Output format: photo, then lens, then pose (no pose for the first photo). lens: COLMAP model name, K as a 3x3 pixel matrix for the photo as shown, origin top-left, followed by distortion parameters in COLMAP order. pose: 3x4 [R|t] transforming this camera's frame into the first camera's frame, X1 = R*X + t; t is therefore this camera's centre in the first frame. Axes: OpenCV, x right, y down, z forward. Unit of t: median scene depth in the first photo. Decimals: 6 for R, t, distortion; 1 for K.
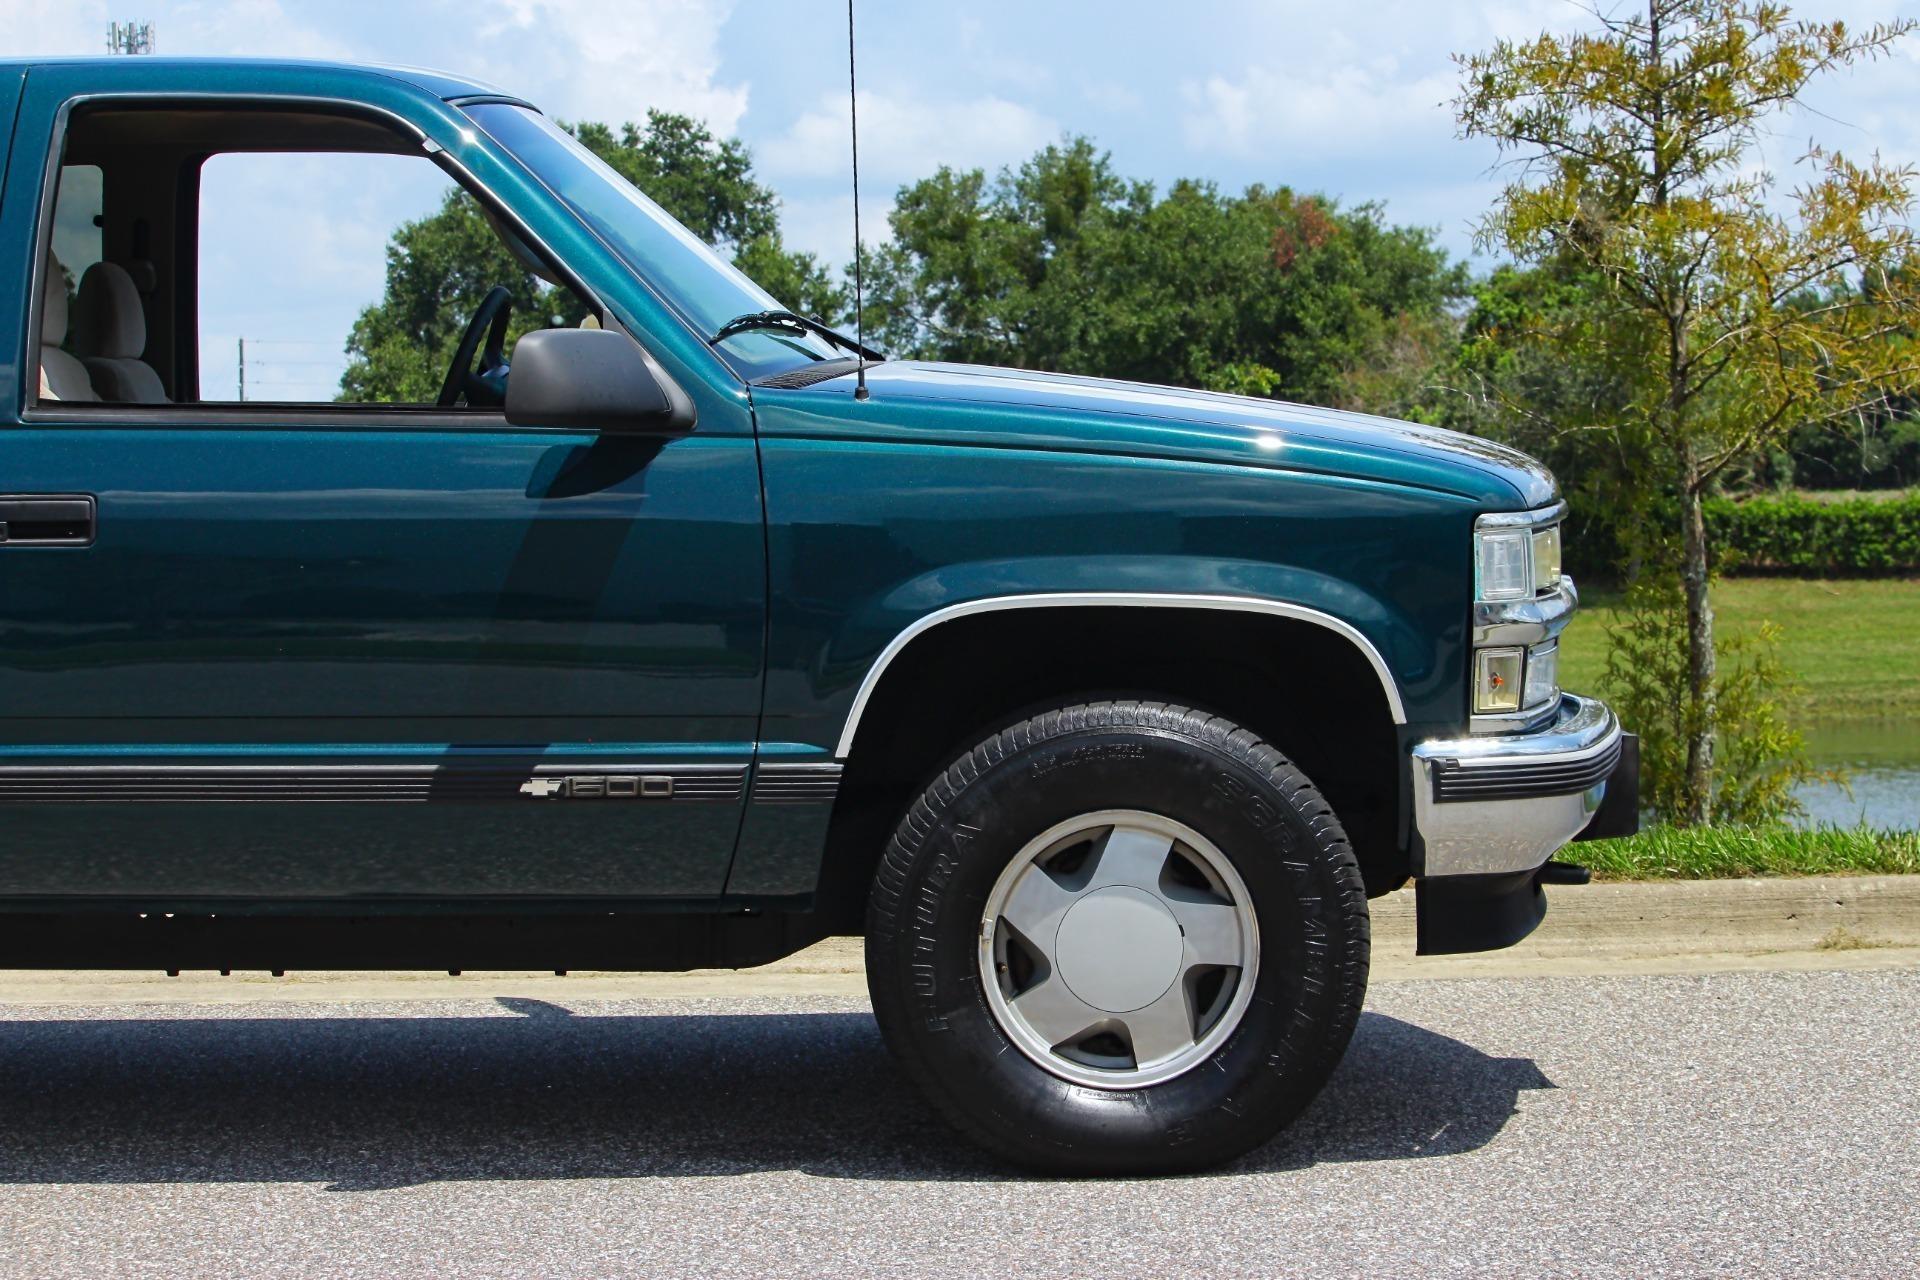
lens RADIAL K [[4882.7, 0, 964.7], [0, 4882.7, 572.5], [0, 0, 1]] dist [-0.443507, 0.125210]
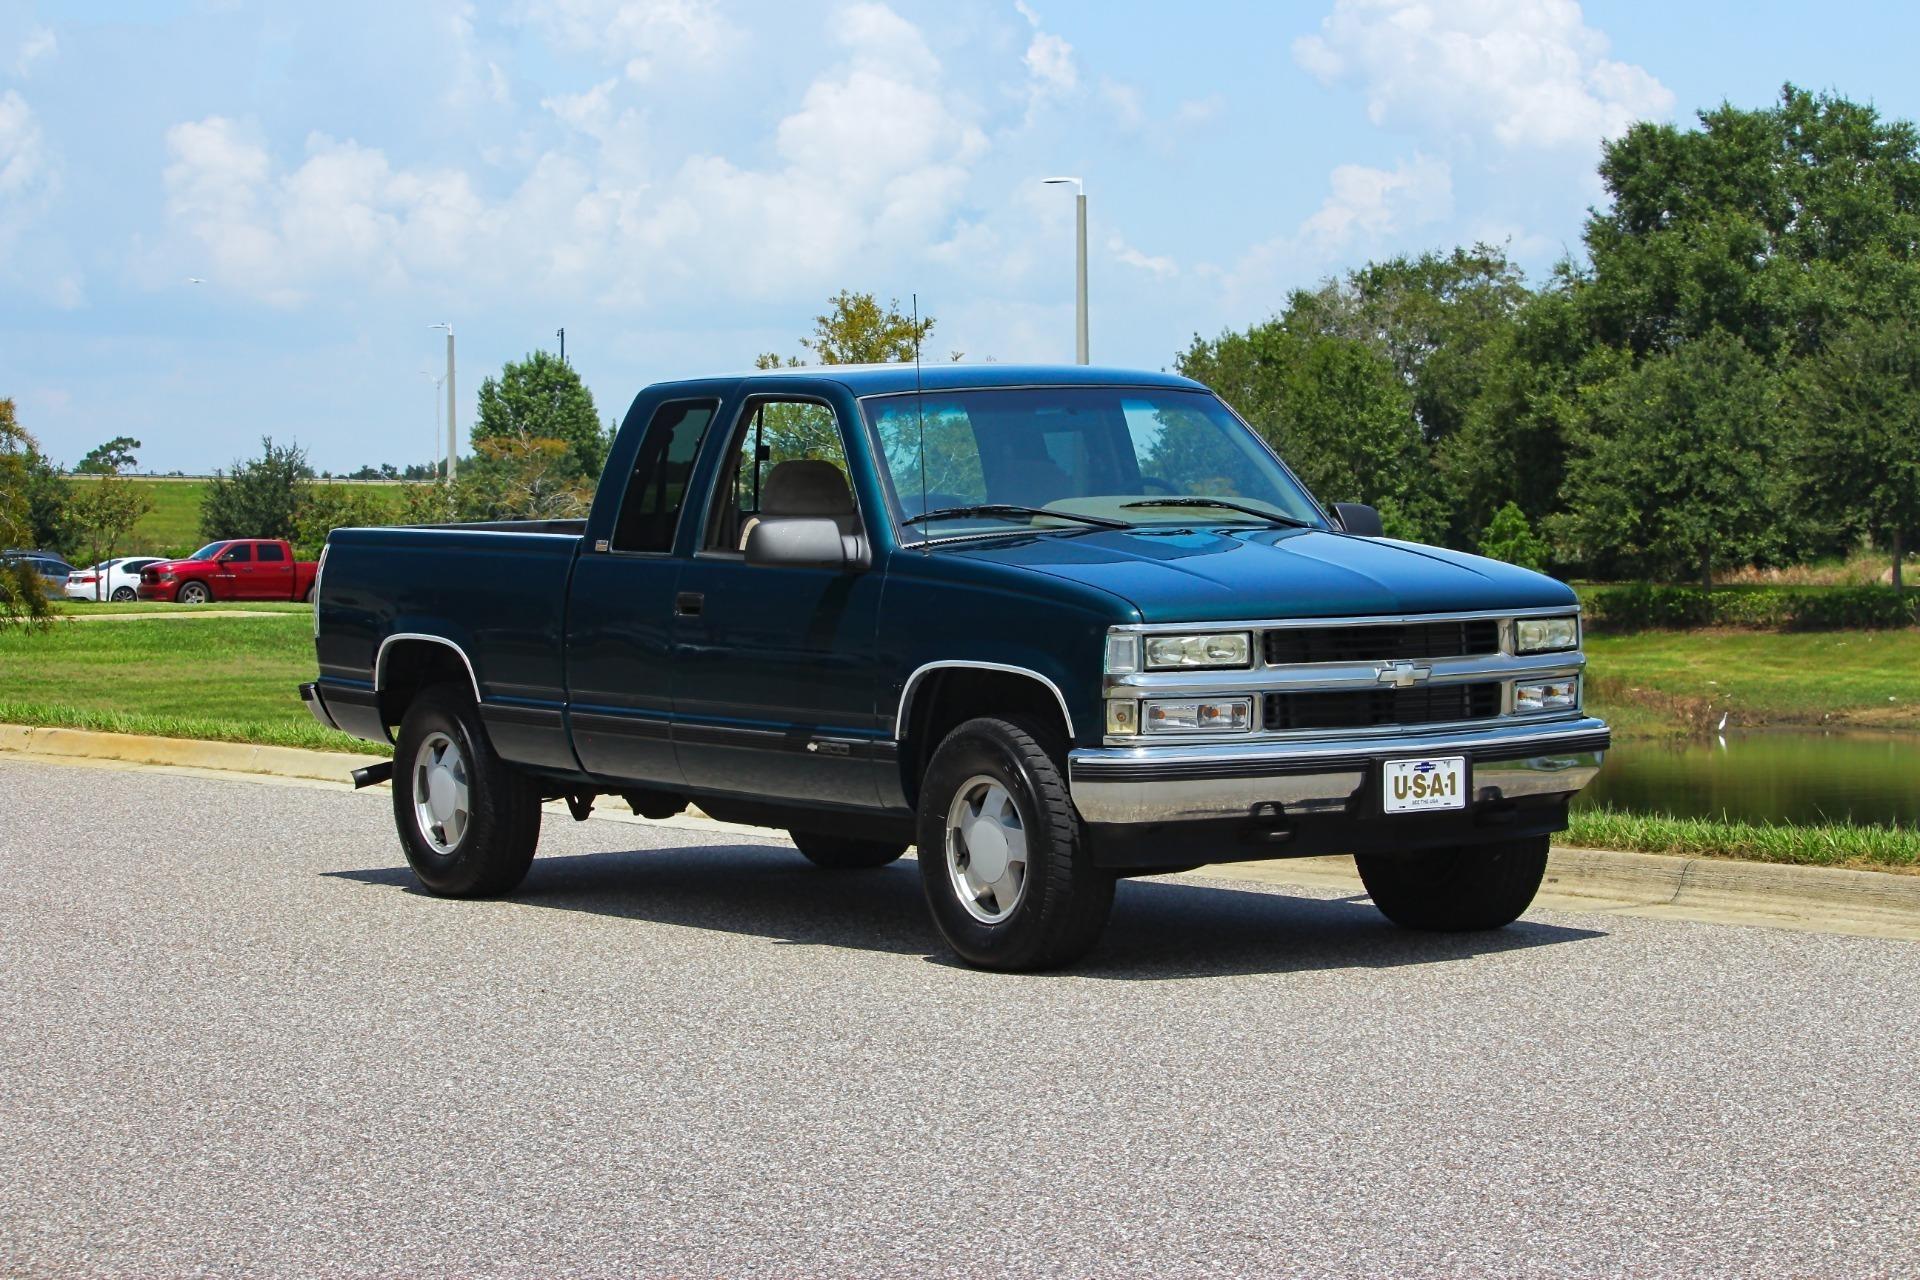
lens RADIAL K [[4905.5, 0, 860.4], [0, 4905.5, 562.1], [0, 0, 1]] dist [-0.461400, 0.126266]
pose [[0.523739, 0.020807, -0.851625, 1.624012], [-0.017230, 0.999756, 0.013830, -0.059618], [0.851704, 0.007431, 0.523970, -0.041583]]
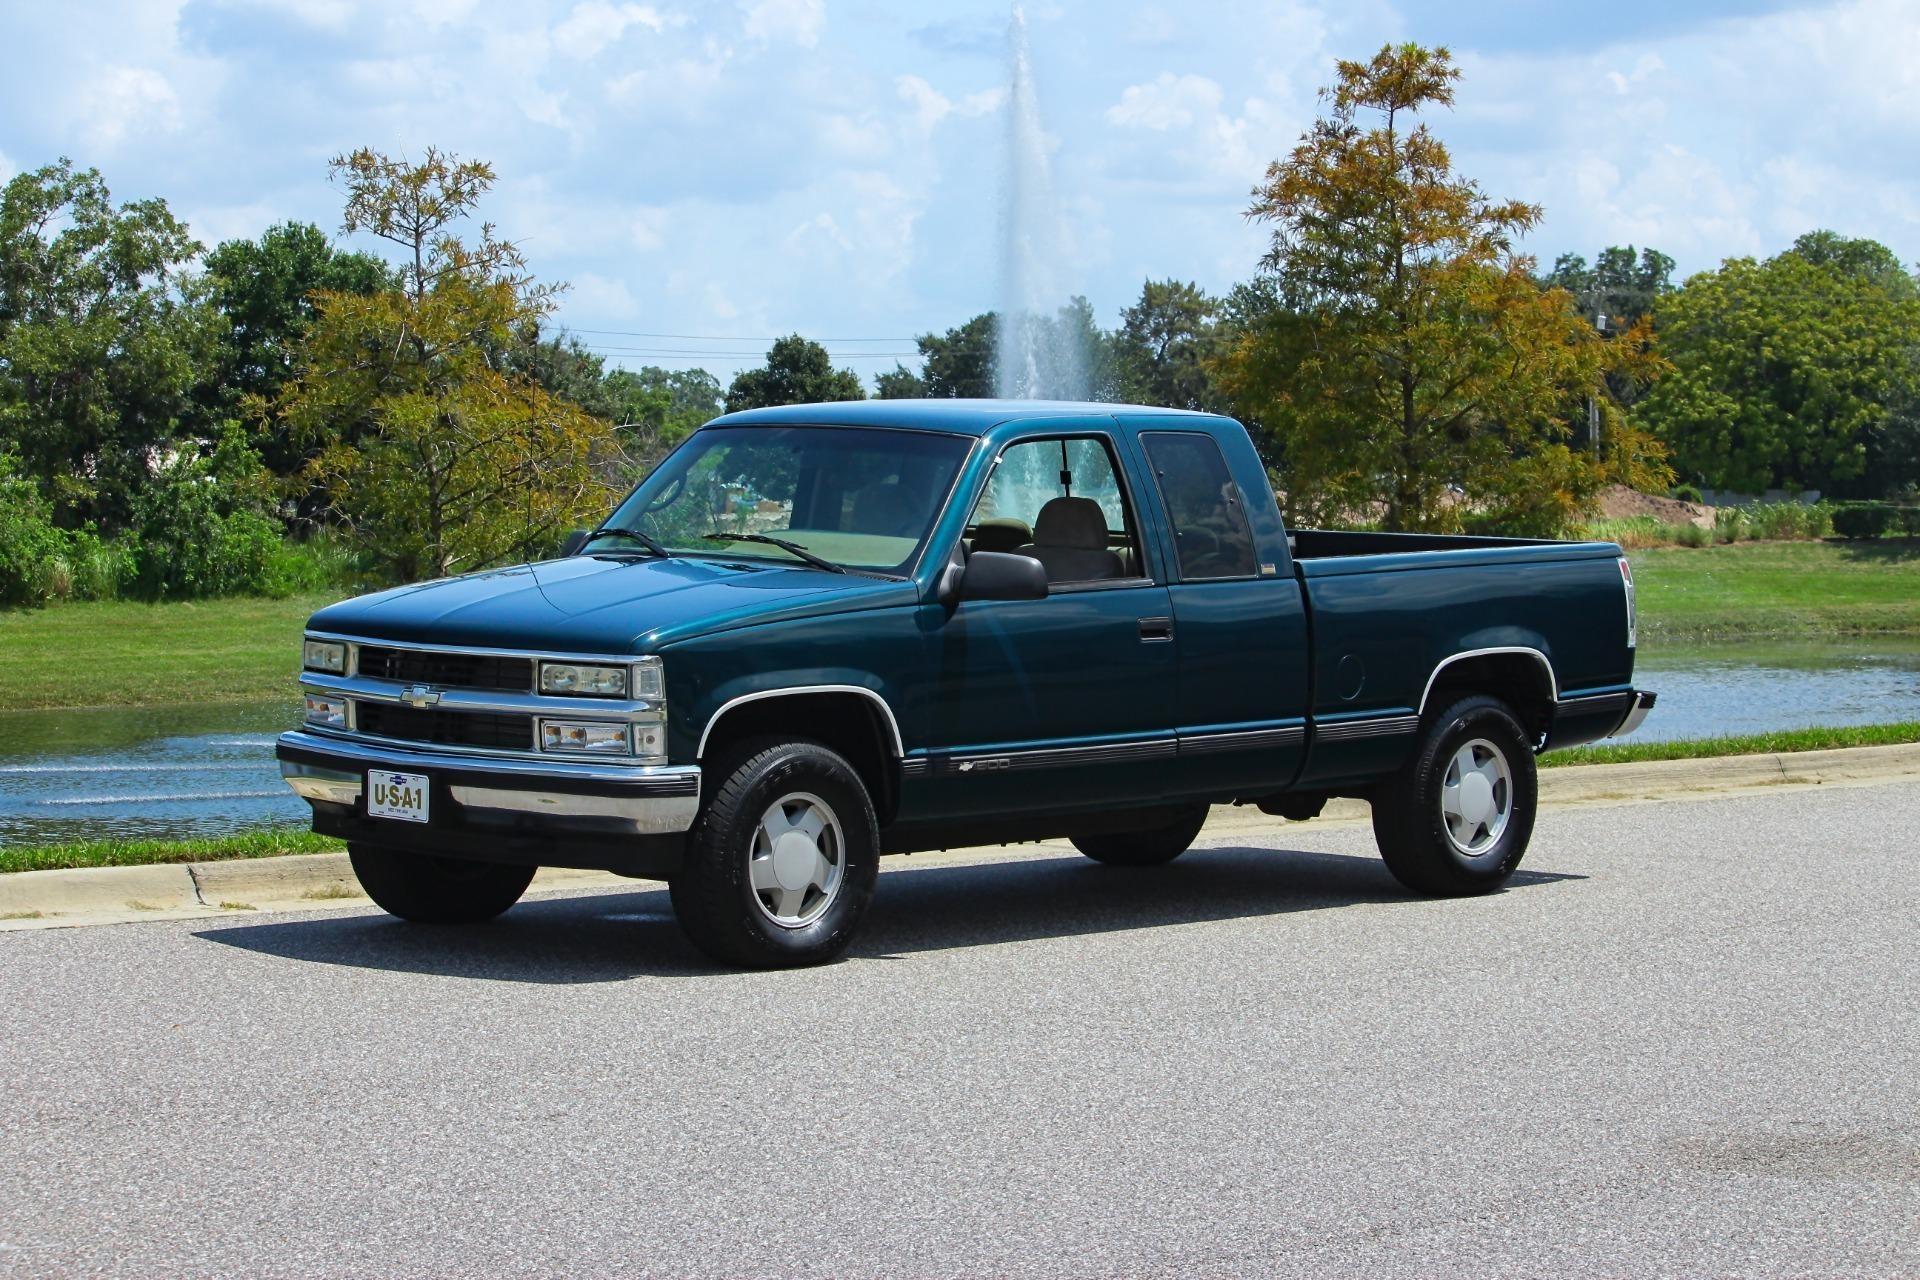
lens RADIAL K [[4882.7, 0, 964.7], [0, 4882.7, 572.5], [0, 0, 1]] dist [-0.443507, 0.125210]
pose [[-0.684150, 0.038192, -0.728341, 1.494595], [-0.029942, 0.996315, 0.080369, -0.222140], [0.728727, 0.076793, -0.680485, 2.707667]]
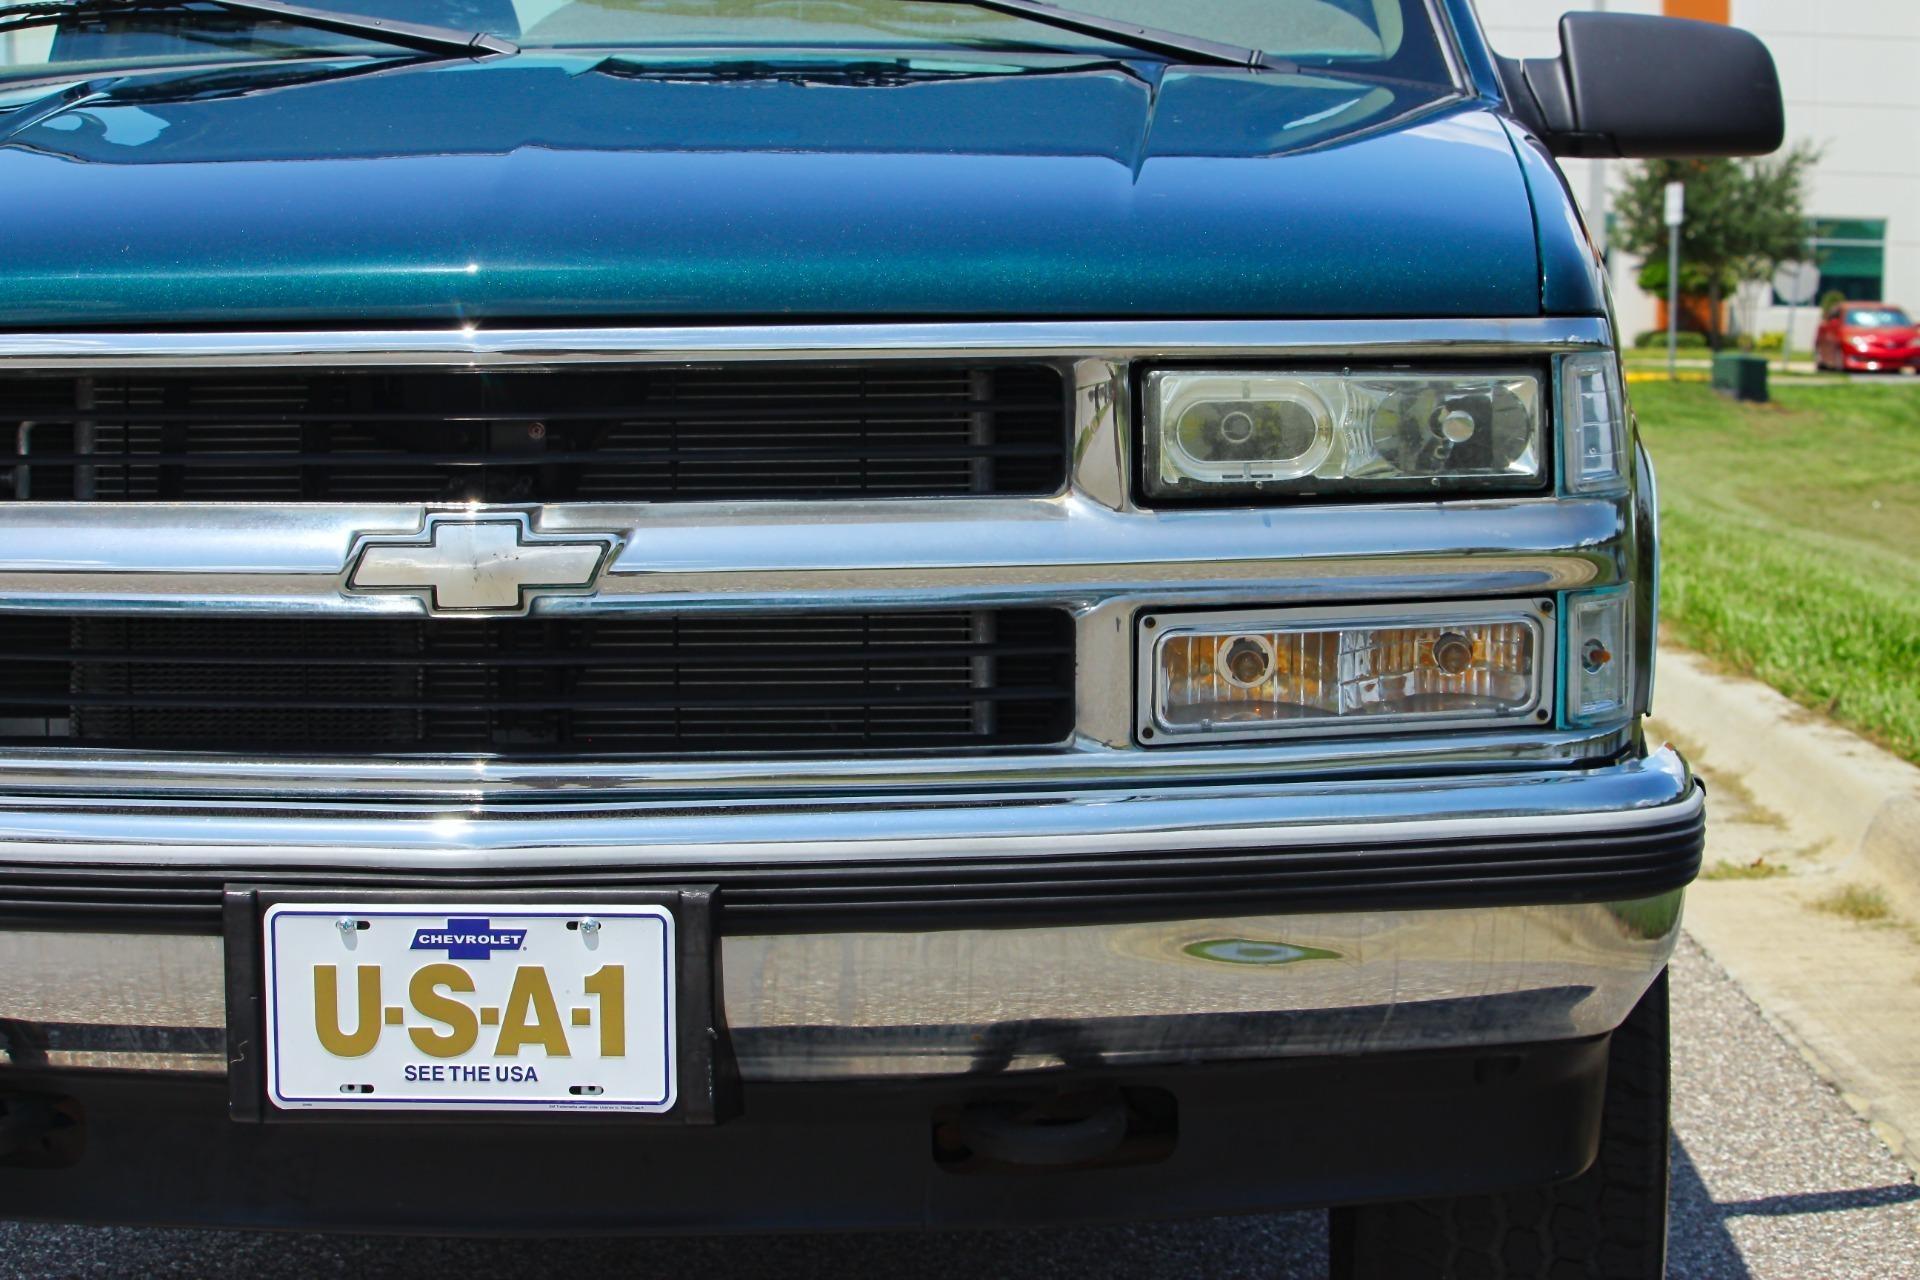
lens RADIAL K [[4882.7, 0, 964.7], [0, 4882.7, 572.5], [0, 0, 1]] dist [-0.443507, 0.125210]
pose [[-0.024719, 0.080237, -0.996469, 0.609077], [-0.025197, 0.996407, 0.080857, -0.032905], [0.999377, 0.027107, -0.022609, 1.178785]]
